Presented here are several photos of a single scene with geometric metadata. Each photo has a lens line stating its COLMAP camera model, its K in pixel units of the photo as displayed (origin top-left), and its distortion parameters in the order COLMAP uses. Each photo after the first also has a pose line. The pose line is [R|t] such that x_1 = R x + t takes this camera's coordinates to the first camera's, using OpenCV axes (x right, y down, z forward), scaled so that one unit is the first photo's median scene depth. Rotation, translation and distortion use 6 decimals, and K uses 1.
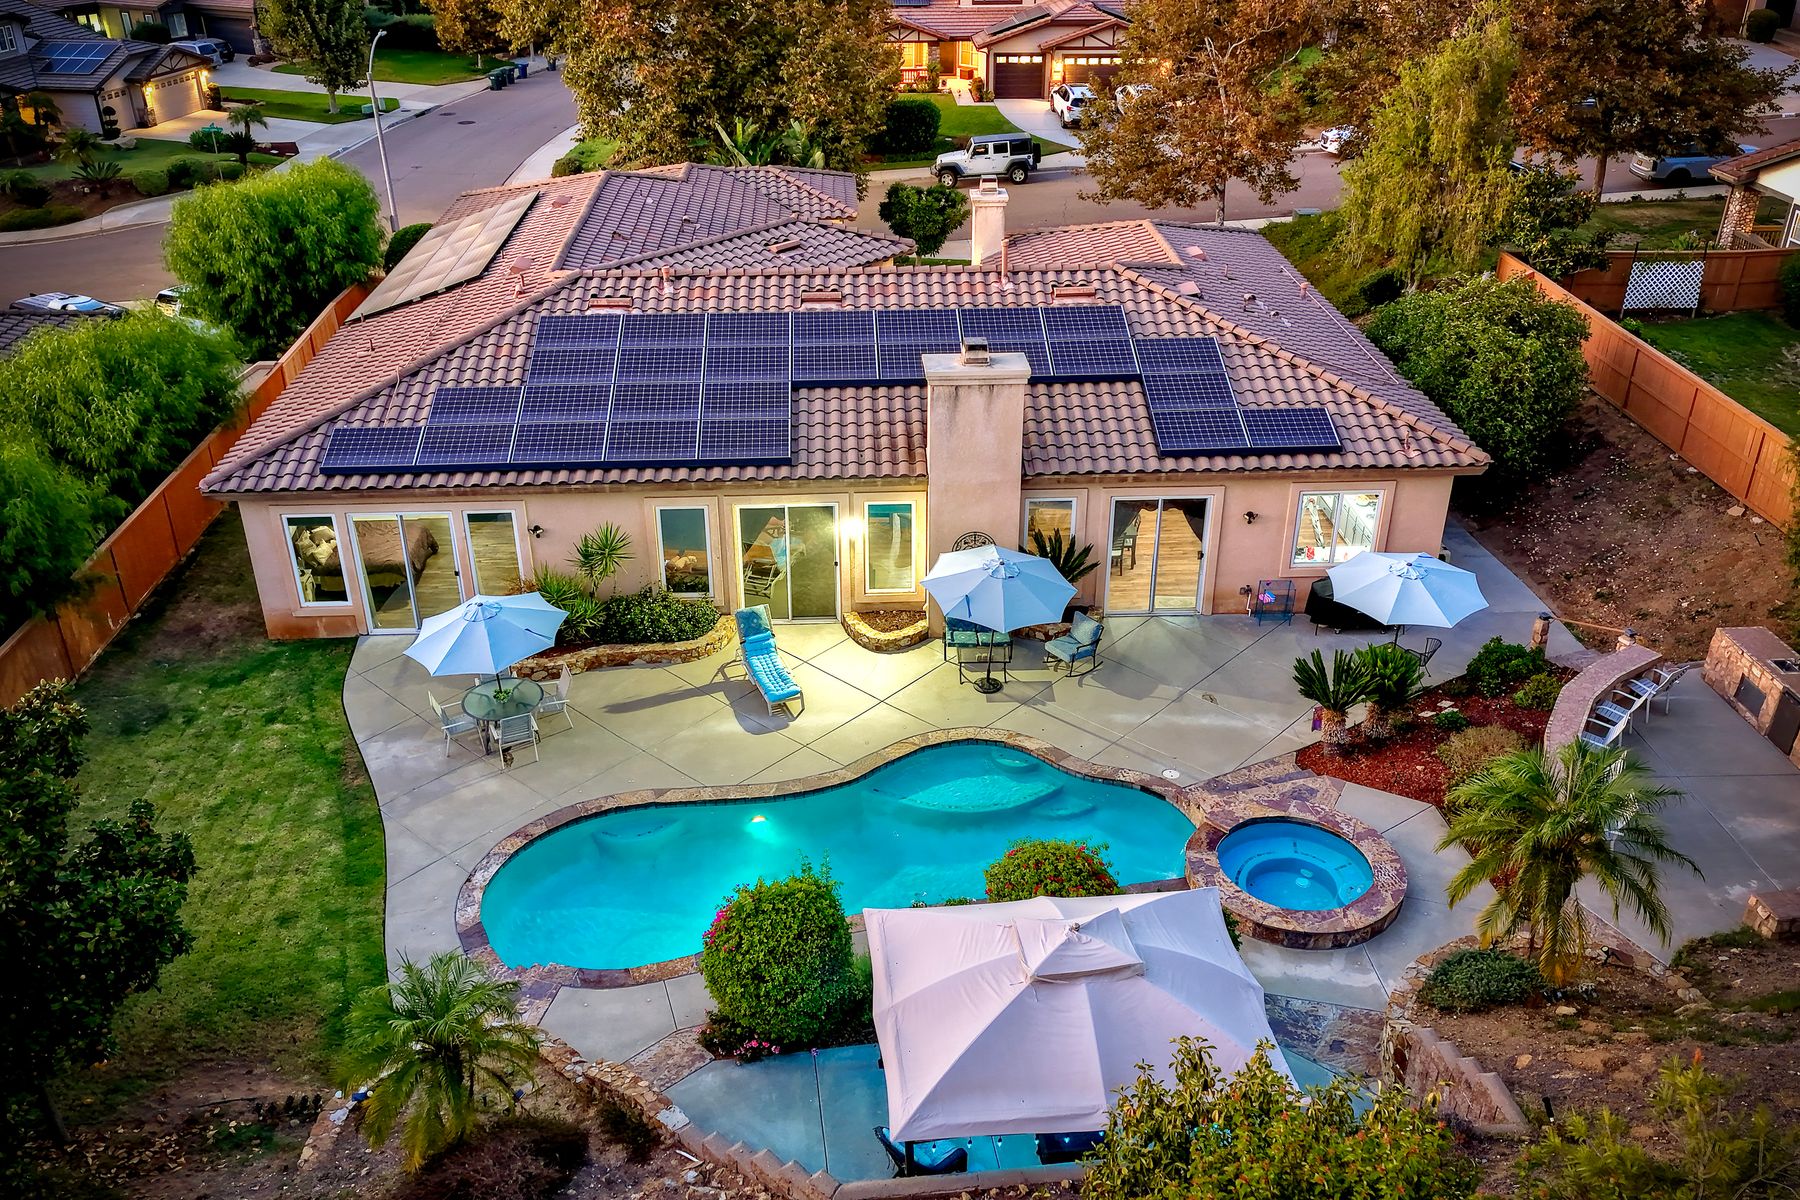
lens RADIAL K [[1498.5, 0, 900.8], [0, 1498.5, 591.0], [0, 0, 1]] dist [-0.013931, 0.038242]
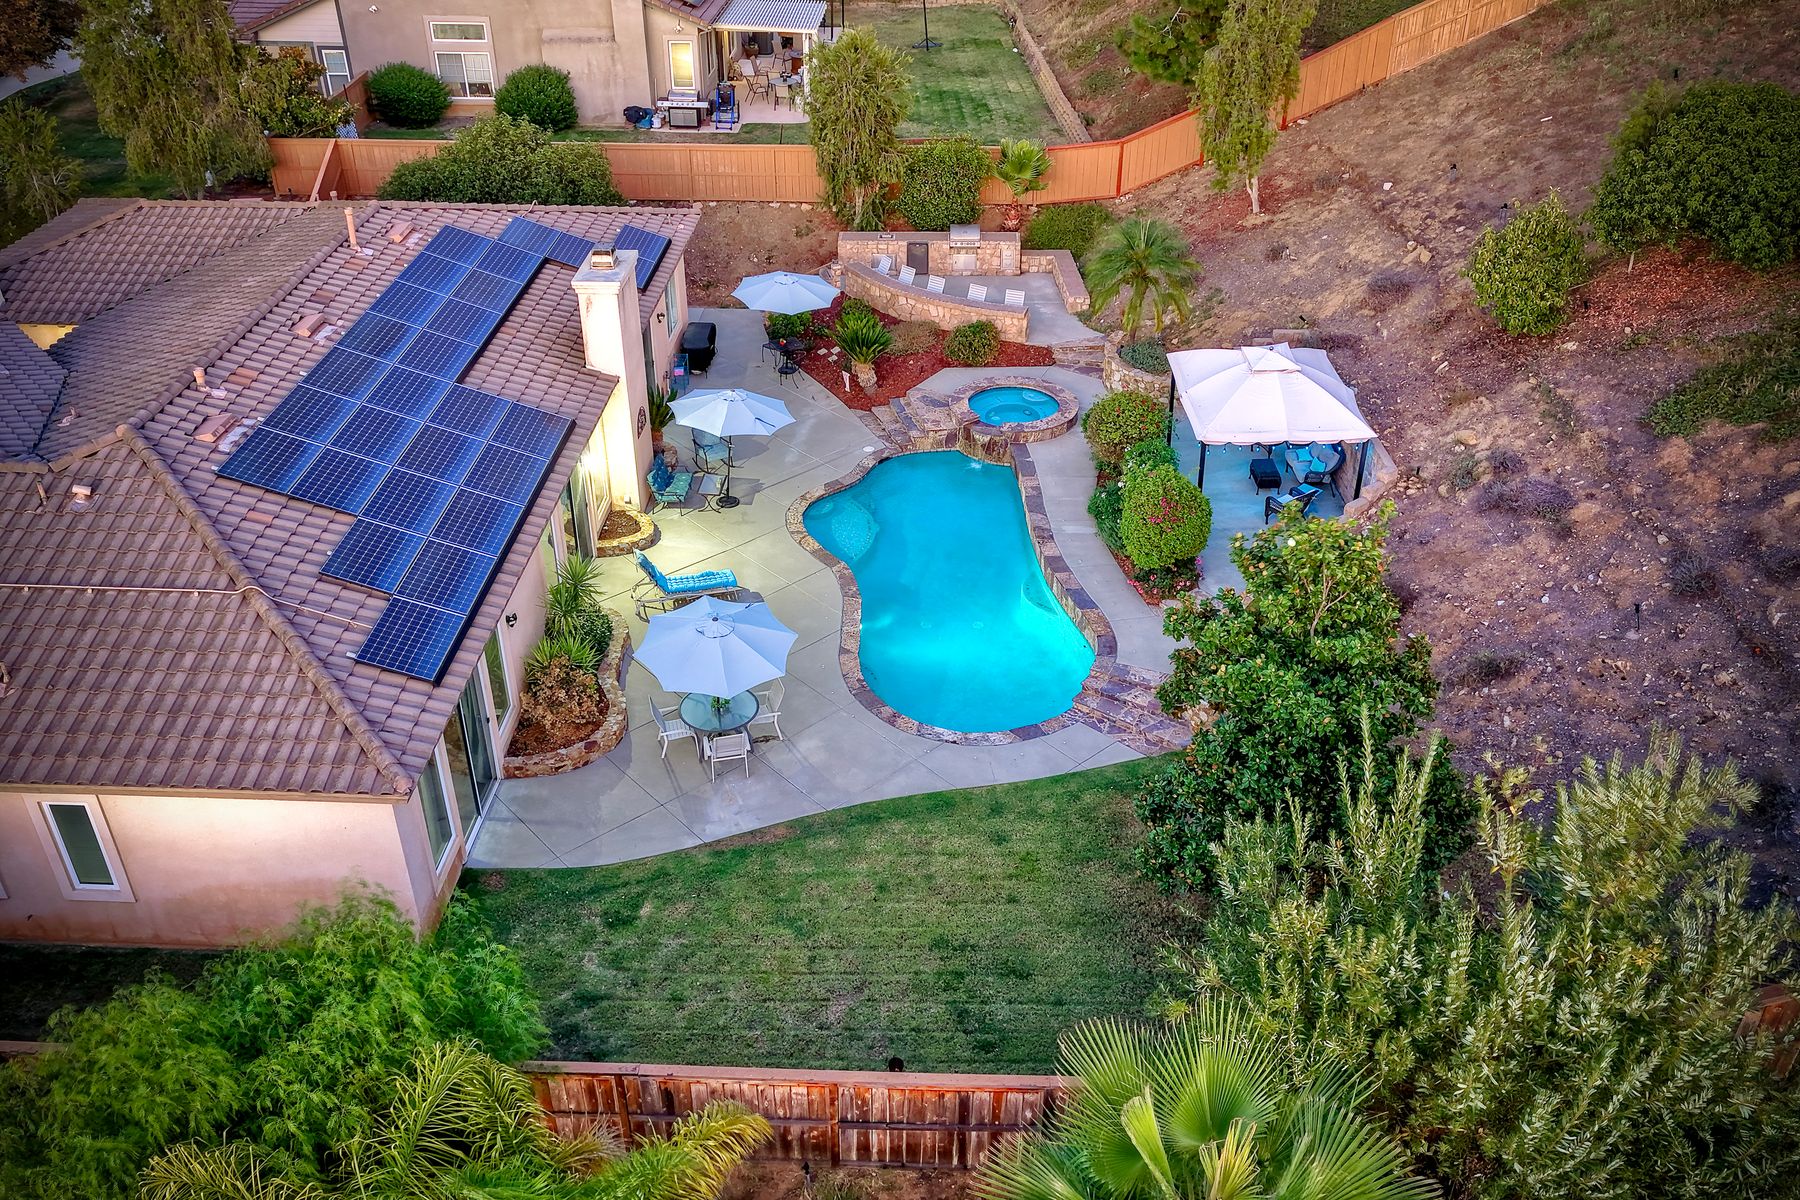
lens RADIAL K [[1498.5, 0, 895.4], [0, 1498.5, 596.1], [0, 0, 1]] dist [-0.013931, 0.038242]
pose [[0.101168, -0.532227, 0.840535, -0.963589], [0.464612, 0.772354, 0.433133, -0.331781], [-0.879716, 0.346703, 0.325417, 0.500262]]
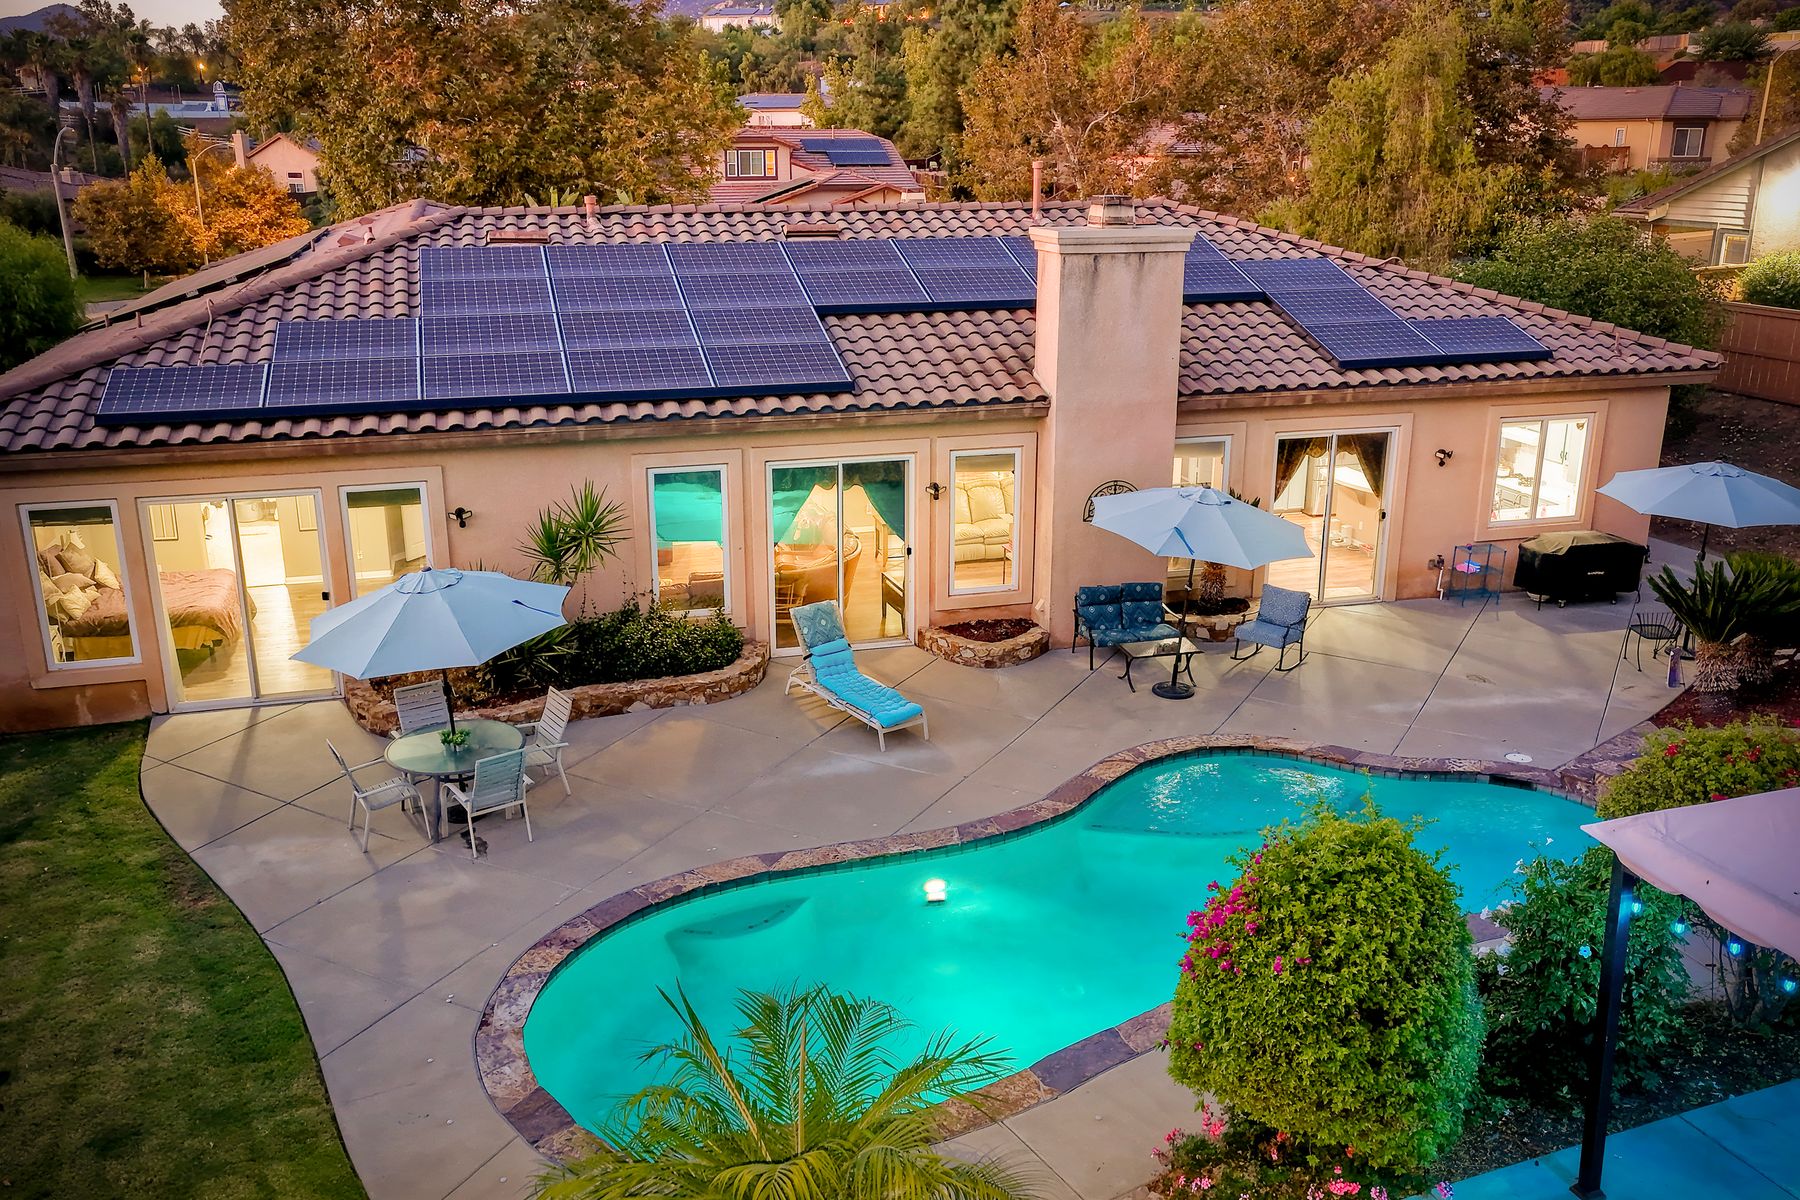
lens RADIAL K [[1498.5, 0, 900.4], [0, 1498.5, 591.6], [0, 0, 1]] dist [-0.013931, 0.038242]
pose [[0.973559, -0.064419, 0.219164, -0.202538], [0.104741, 0.978501, -0.177668, 0.123754], [-0.203007, 0.195926, 0.959375, 0.358120]]
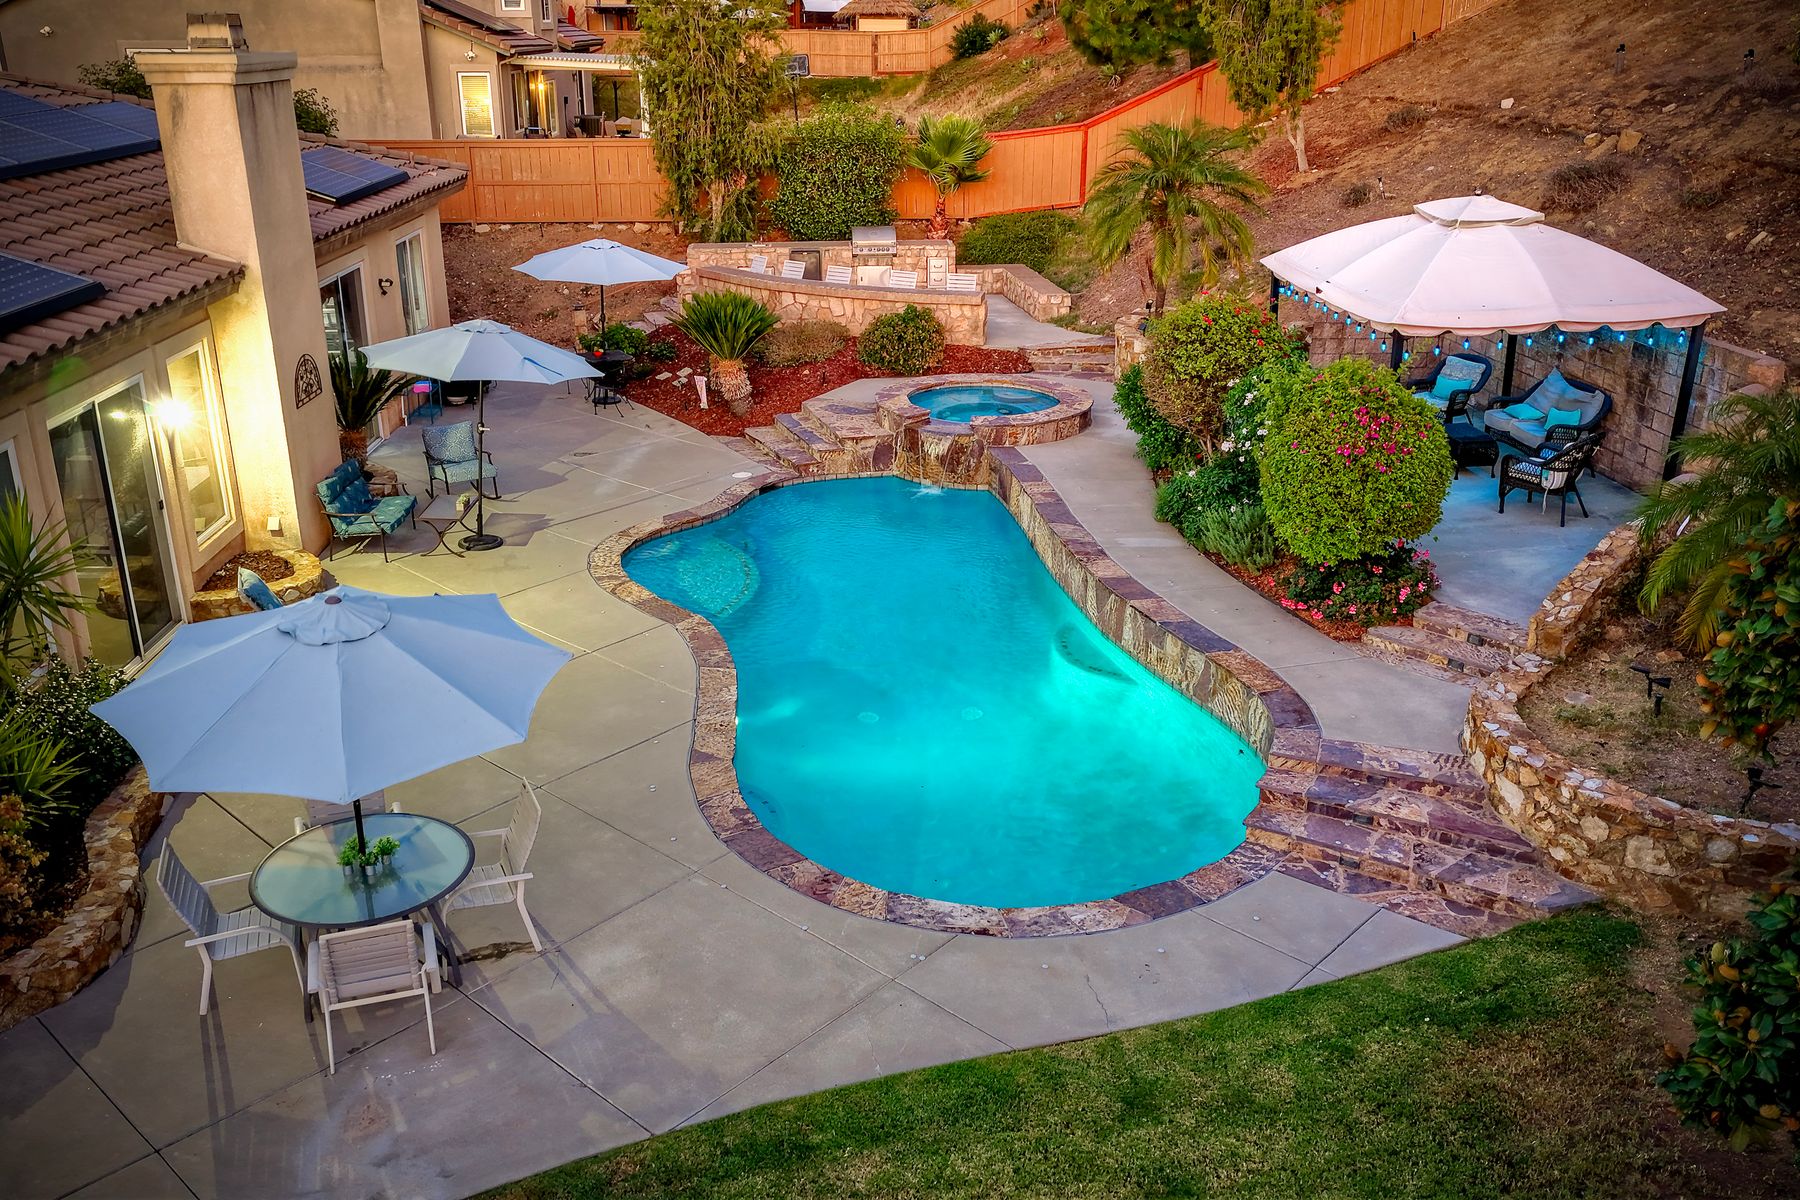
lens RADIAL K [[1498.5, 0, 900.7], [0, 1498.5, 587.6], [0, 0, 1]] dist [-0.013931, 0.038242]
pose [[0.003419, -0.352340, 0.935866, -0.542028], [0.464386, 0.829397, 0.310559, -0.036572], [-0.885626, 0.433541, 0.166458, 0.721350]]
